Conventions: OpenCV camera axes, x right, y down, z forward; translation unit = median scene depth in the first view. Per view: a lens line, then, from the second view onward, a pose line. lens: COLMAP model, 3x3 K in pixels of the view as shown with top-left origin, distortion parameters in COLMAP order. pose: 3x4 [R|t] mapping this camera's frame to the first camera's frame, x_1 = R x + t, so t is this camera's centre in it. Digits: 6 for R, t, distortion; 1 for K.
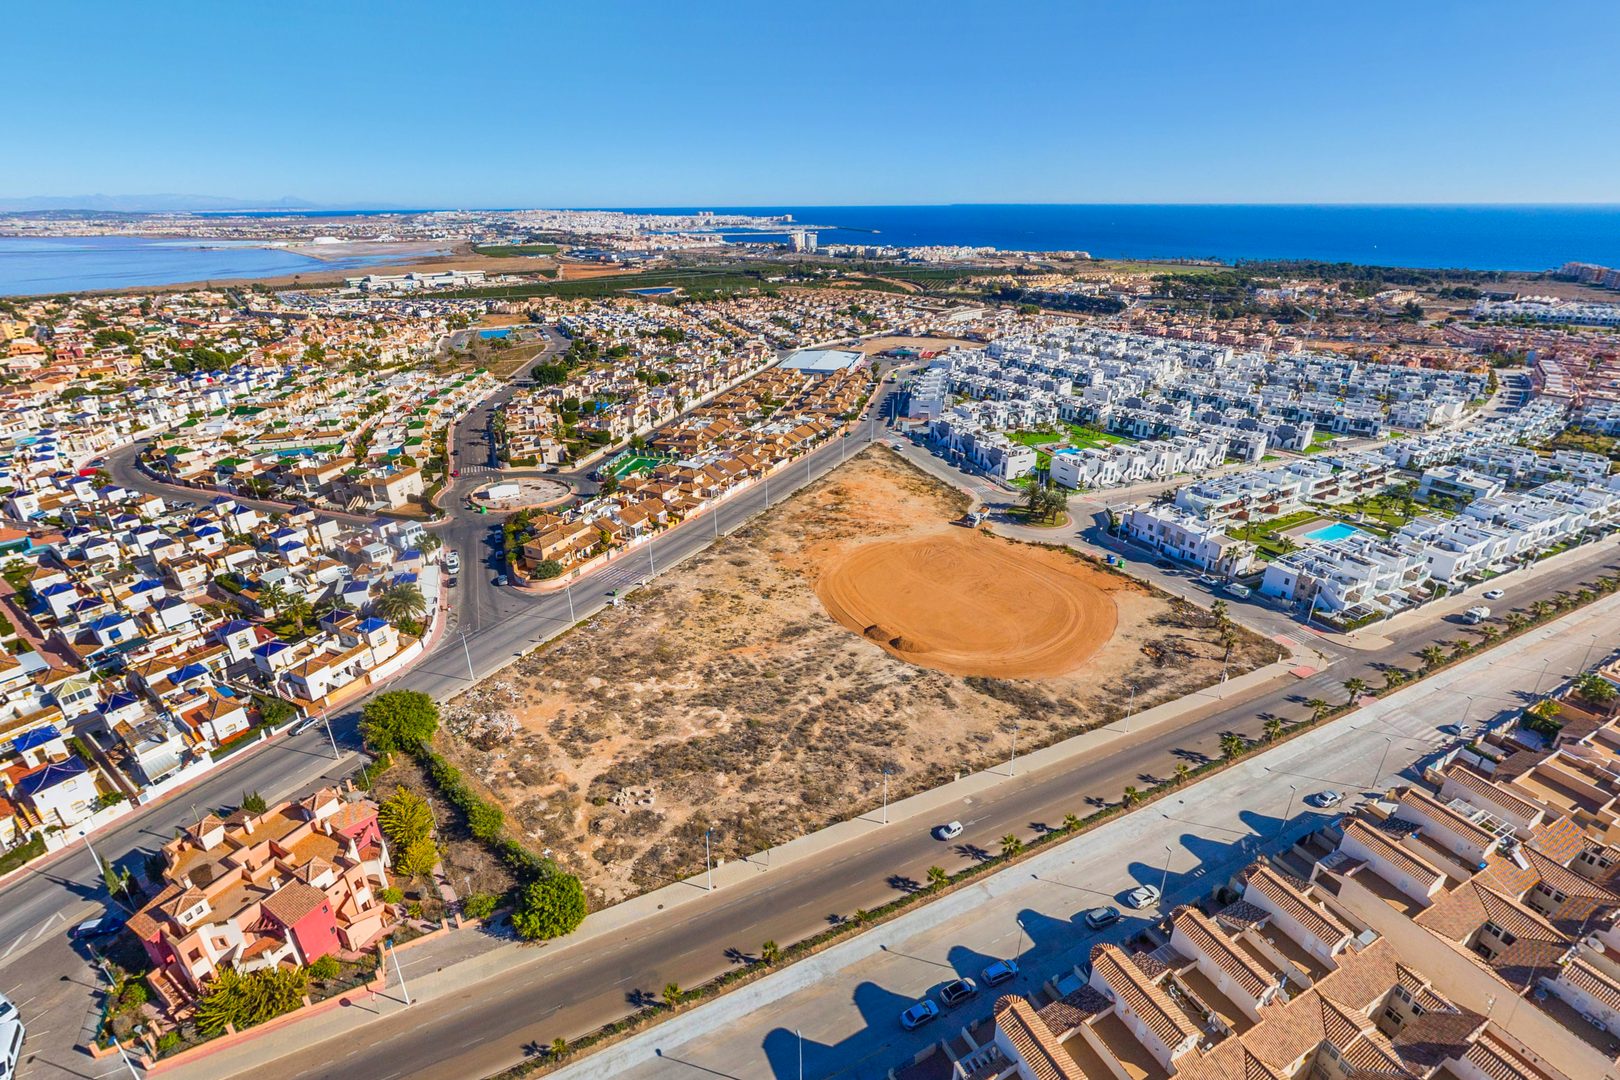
lens RADIAL K [[752.9, 0, 810.0], [0, 752.9, 540.0], [0, 0, 1]] dist [-0.003840, -0.001521]
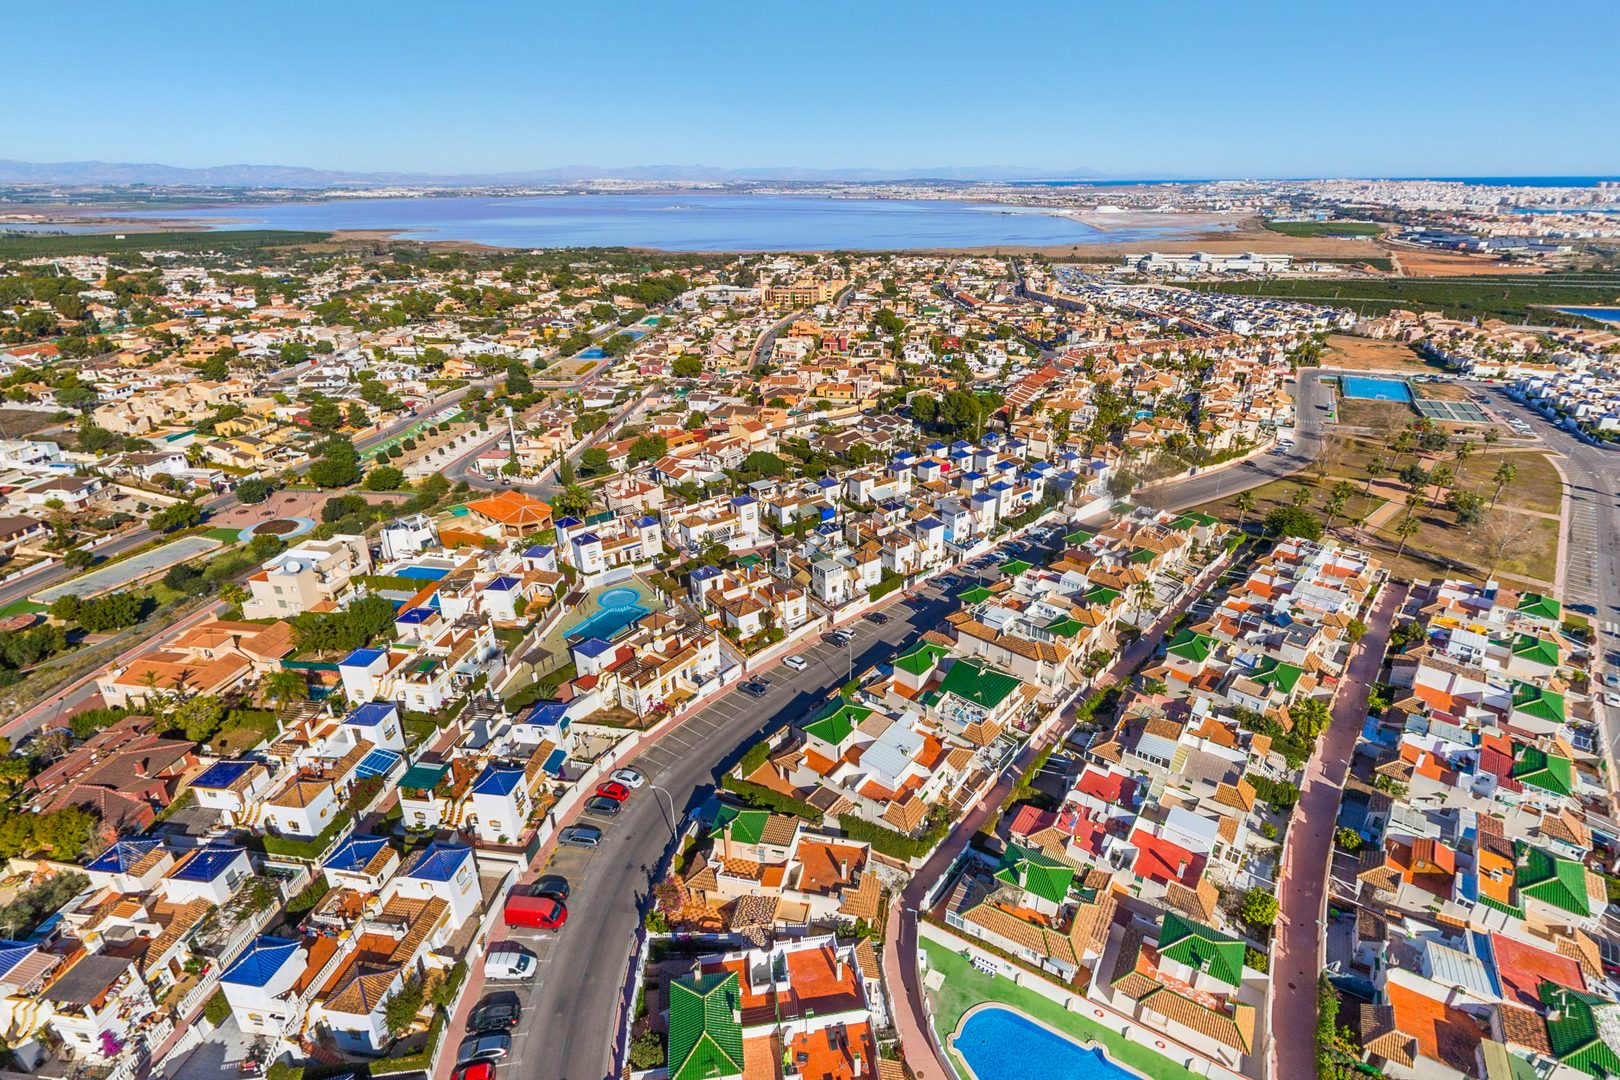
lens RADIAL K [[772.2, 0, 810.0], [0, 772.2, 540.0], [0, 0, 1]] dist [-0.000040, -0.000260]
pose [[0.642269, 0.322524, -0.695320, -0.081350], [-0.306539, 0.939538, 0.152653, -0.040062], [0.702513, 0.115098, 0.702301, 0.096708]]
